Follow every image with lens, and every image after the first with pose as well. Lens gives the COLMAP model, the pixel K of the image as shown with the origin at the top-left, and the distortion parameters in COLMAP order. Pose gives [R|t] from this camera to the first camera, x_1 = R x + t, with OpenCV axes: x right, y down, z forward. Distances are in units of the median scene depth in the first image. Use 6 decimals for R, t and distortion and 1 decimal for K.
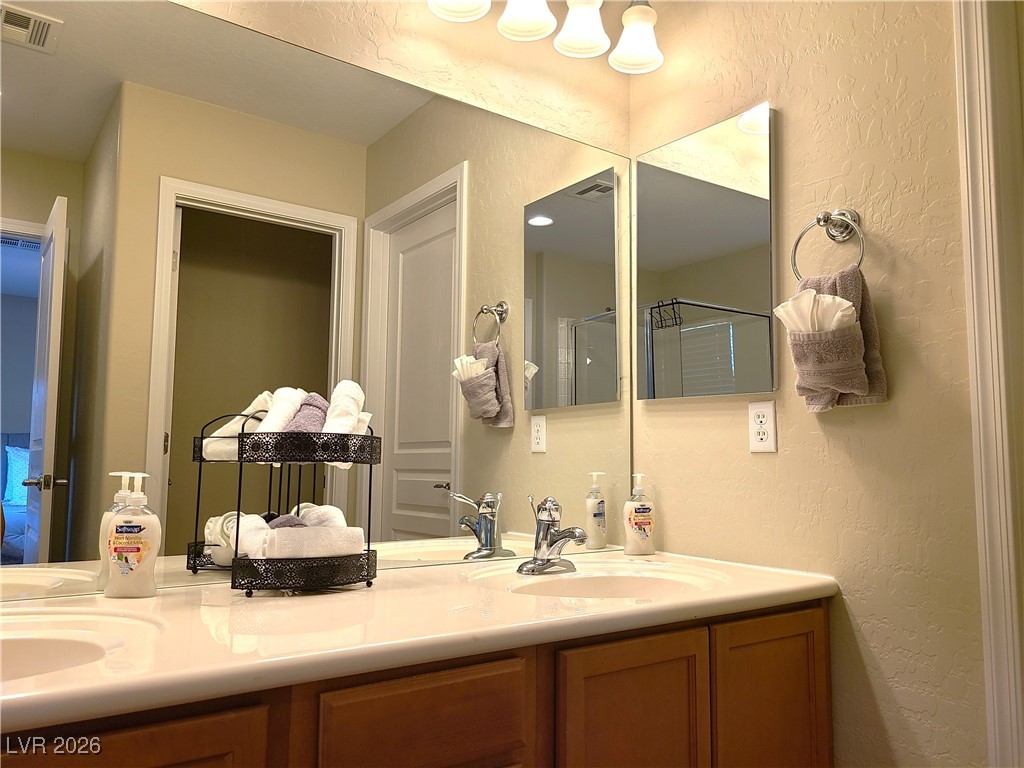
lens RADIAL K [[781.9, 0, 512.0], [0, 781.9, 384.0], [0, 0, 1]] dist [0.073224, -0.074789]
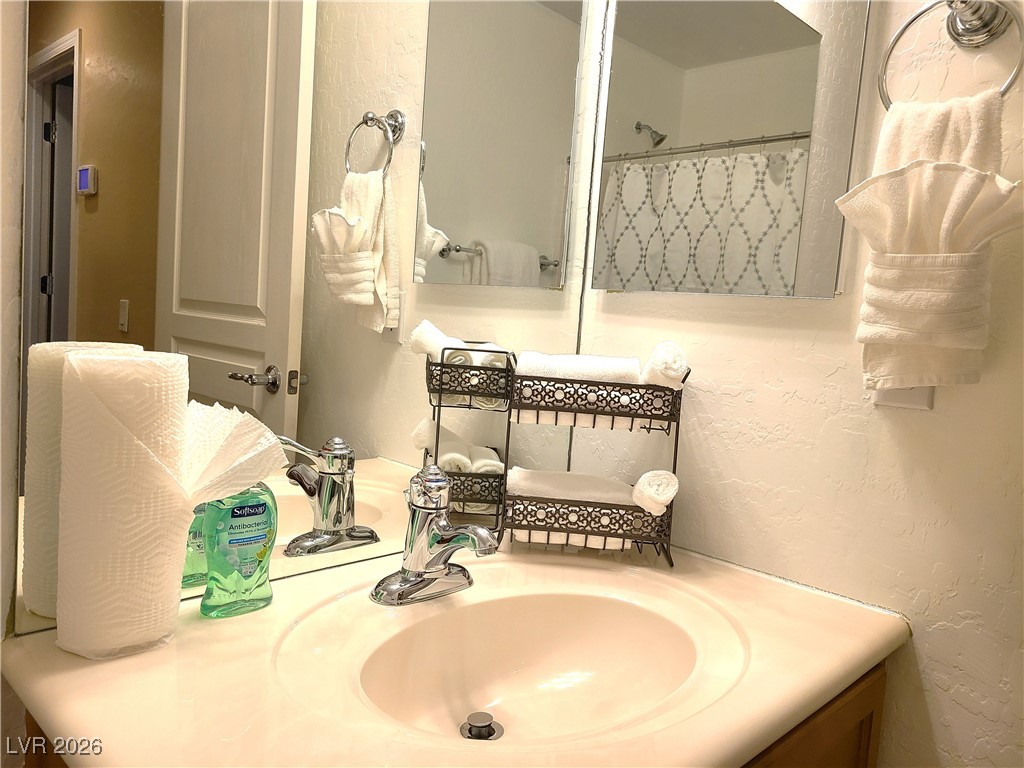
lens RADIAL K [[781.9, 0, 512.0], [0, 781.9, 384.0], [0, 0, 1]] dist [0.073224, -0.074789]
pose [[0.988358, 0.056237, 0.141370, 0.014473], [-0.084947, 0.974837, 0.206099, -0.029344], [-0.126223, -0.215708, 0.968265, 0.392865]]
